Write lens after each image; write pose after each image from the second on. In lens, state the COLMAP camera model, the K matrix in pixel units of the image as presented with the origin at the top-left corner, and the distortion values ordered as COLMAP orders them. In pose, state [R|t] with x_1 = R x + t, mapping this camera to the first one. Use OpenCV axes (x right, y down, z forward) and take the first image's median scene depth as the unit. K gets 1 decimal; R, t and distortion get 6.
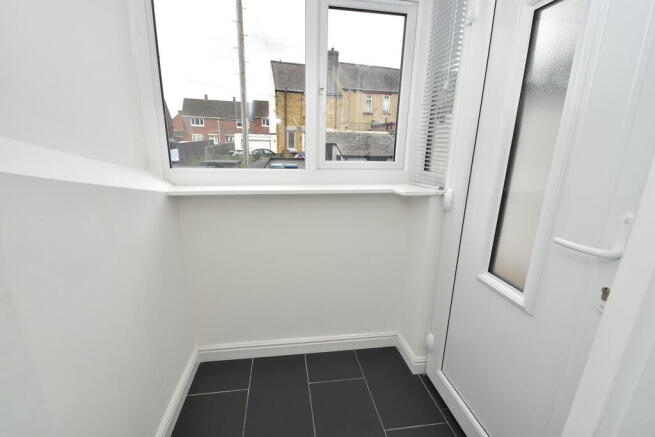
lens RADIAL K [[287.1, 0, 325.4], [0, 287.1, 224.0], [0, 0, 1]] dist [0.000838, -0.000697]
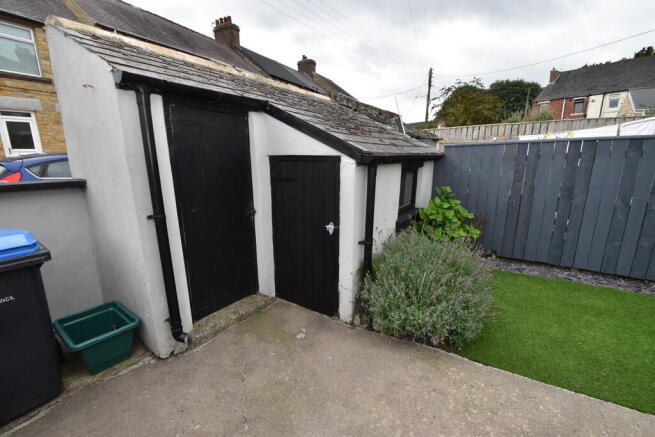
lens RADIAL K [[287.1, 0, 325.4], [0, 287.1, 224.0], [0, 0, 1]] dist [0.000838, -0.000697]
pose [[0.724596, -0.179489, 0.665391, -0.047838], [0.185518, 0.980651, 0.062505, -0.105117], [-0.663735, 0.078151, 0.743874, 0.438412]]
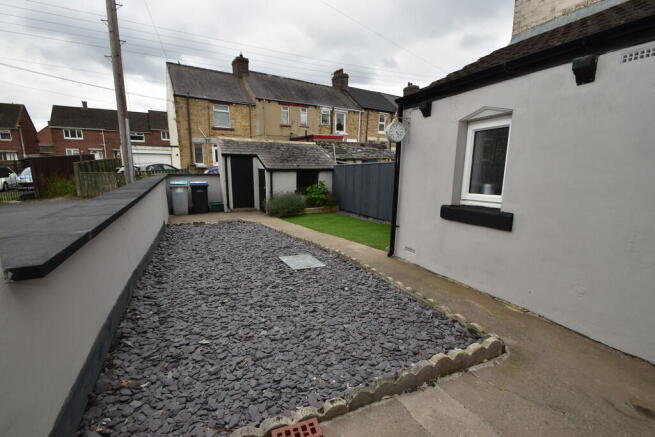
lens RADIAL K [[287.1, 0, 325.4], [0, 287.1, 224.0], [0, 0, 1]] dist [0.000838, -0.000697]
pose [[0.958331, -0.068690, 0.277279, -0.008744], [0.083448, 0.995637, -0.041764, -0.018056], [-0.273200, 0.063162, 0.959881, 0.092903]]
